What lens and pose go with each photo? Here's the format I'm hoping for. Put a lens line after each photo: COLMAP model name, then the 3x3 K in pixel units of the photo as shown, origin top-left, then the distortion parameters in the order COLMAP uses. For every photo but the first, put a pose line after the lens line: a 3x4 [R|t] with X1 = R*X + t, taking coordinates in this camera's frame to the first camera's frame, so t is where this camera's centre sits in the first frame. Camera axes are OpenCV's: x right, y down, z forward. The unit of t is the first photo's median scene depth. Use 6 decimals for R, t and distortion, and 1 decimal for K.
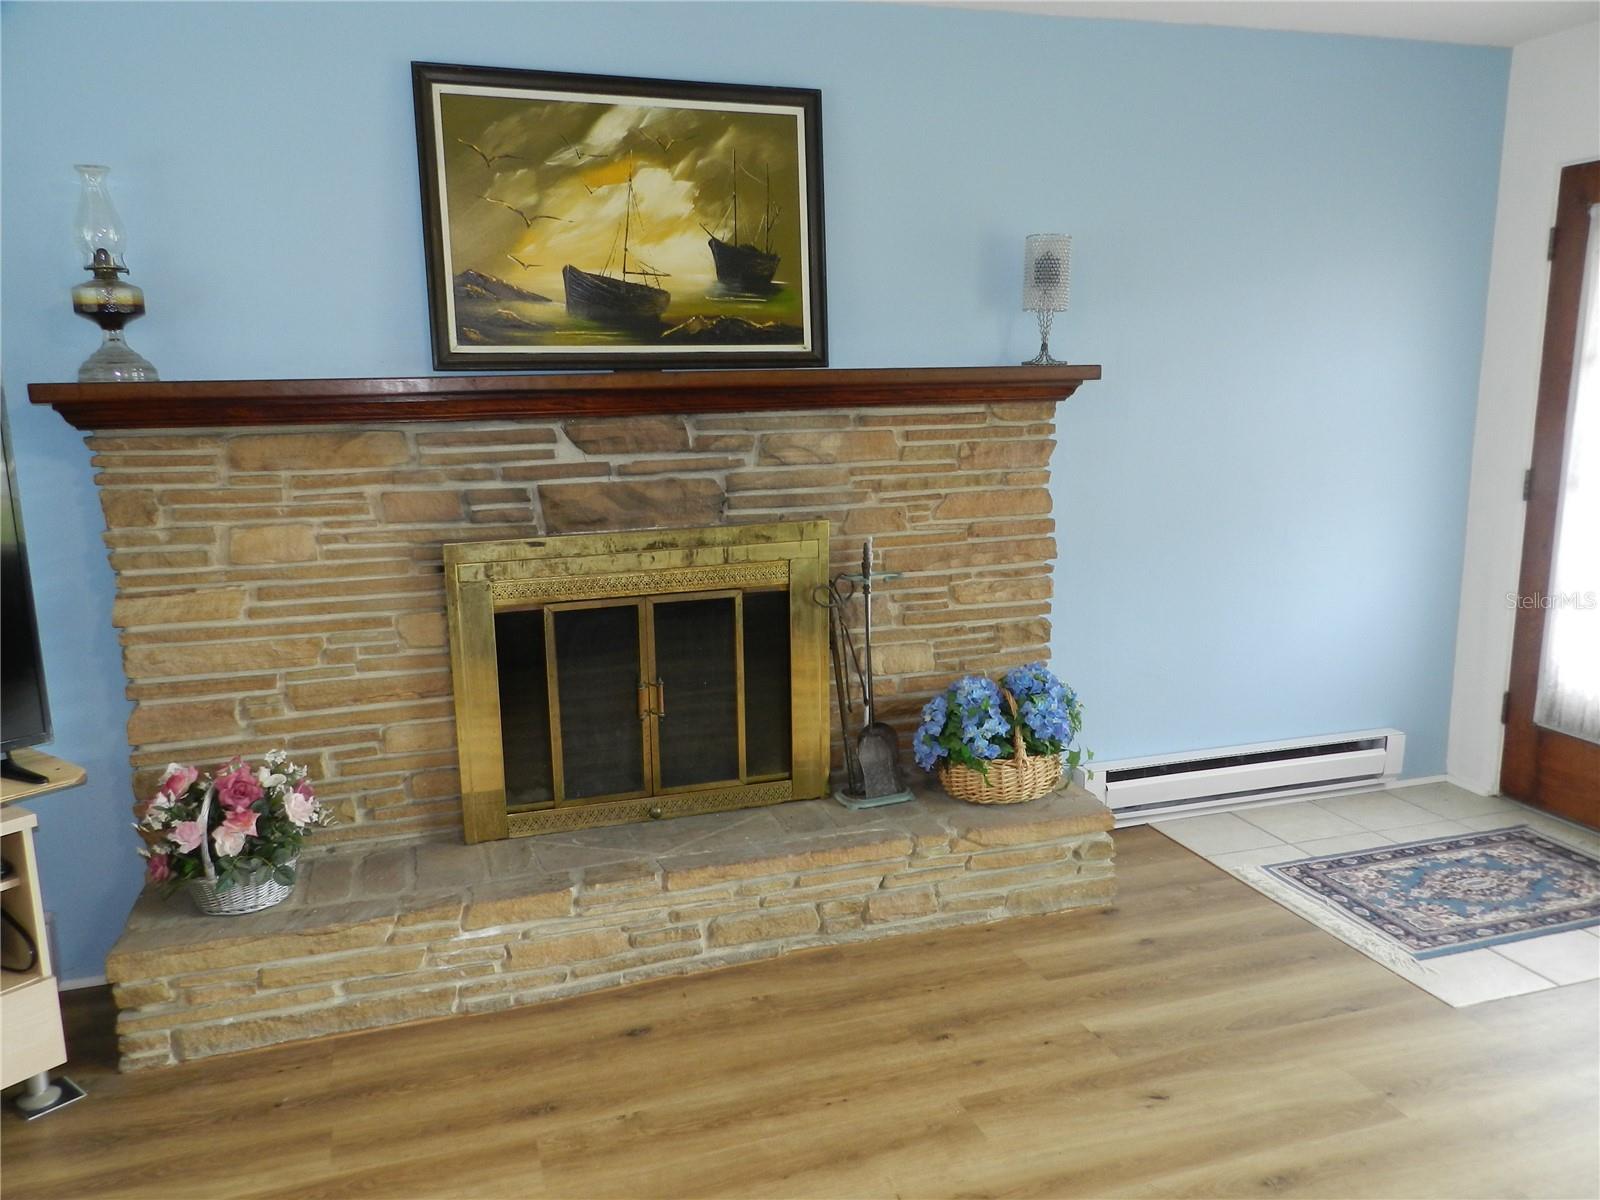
lens RADIAL K [[1201.8, 0, 801.6], [0, 1201.8, 600.5], [0, 0, 1]] dist [0.015747, 0.010956]
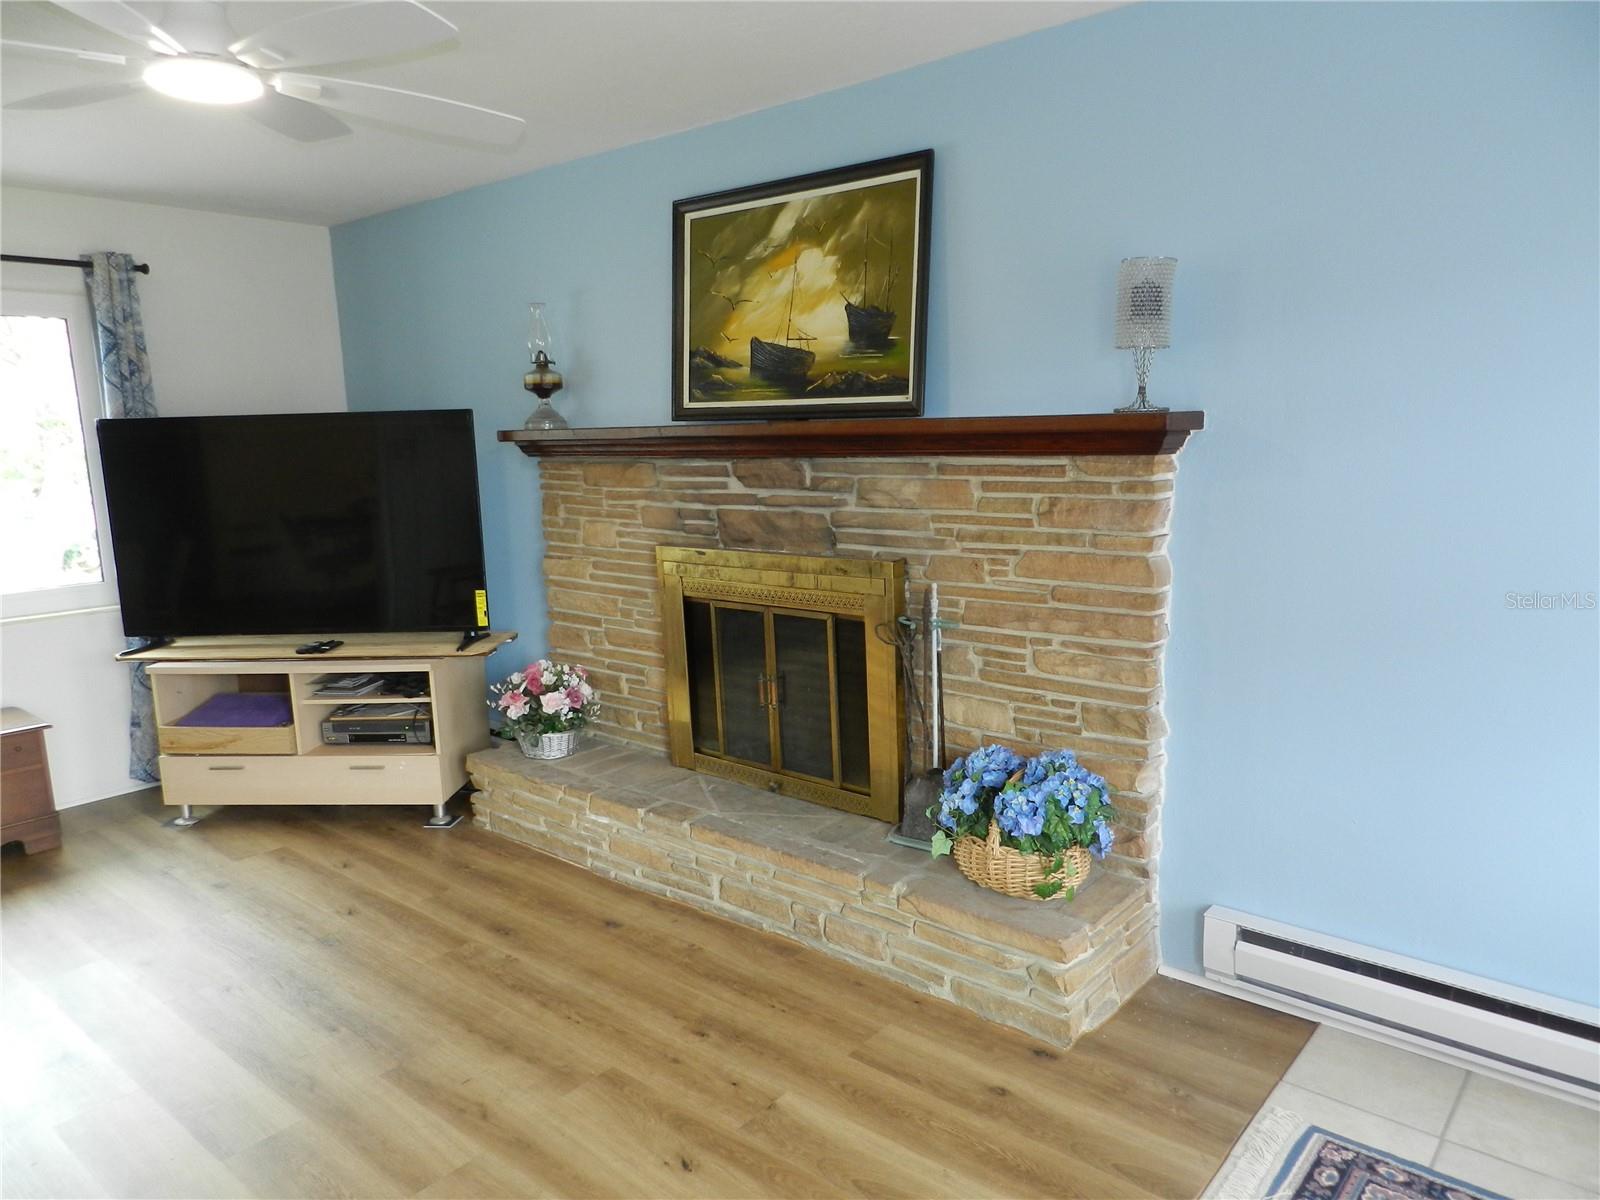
lens RADIAL K [[1076.2, 0, 803.9], [0, 1076.2, 598.7], [0, 0, 1]] dist [0.026107, -0.012878]
pose [[0.535757, 0.141900, -0.832364, 0.810087], [-0.139616, 0.987096, 0.078413, -0.103569], [0.832750, 0.074201, 0.548655, 0.443522]]
